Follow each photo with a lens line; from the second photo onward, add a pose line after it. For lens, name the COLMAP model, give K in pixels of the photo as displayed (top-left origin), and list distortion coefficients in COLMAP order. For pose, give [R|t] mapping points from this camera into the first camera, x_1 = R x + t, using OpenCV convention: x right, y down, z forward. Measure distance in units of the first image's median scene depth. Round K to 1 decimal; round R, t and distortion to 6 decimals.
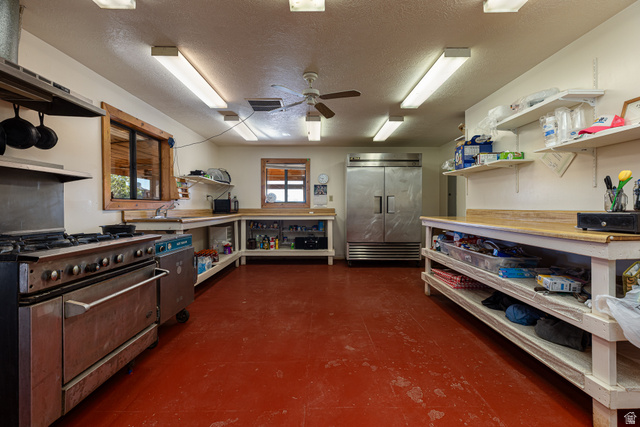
lens RADIAL K [[289.3, 0, 323.1], [0, 289.3, 208.1], [0, 0, 1]] dist [0.003014, 0.000582]
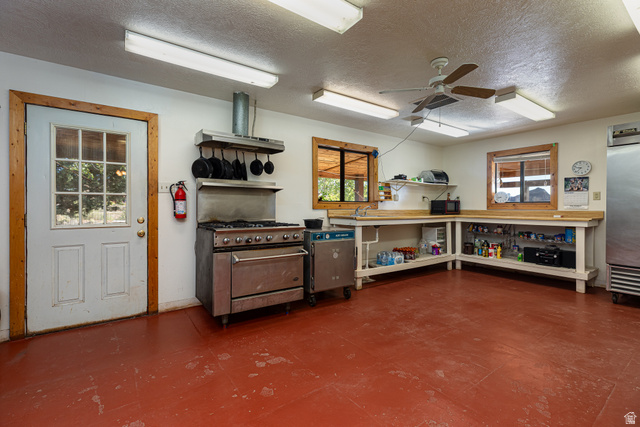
lens RADIAL K [[289.3, 0, 317.2], [0, 289.3, 209.5], [0, 0, 1]] dist [0.003014, 0.000582]
pose [[0.562652, 0.009149, -0.826644, 0.392441], [-0.009131, 0.999947, 0.004852, 0.001347], [0.826644, 0.004818, 0.562705, 0.147334]]
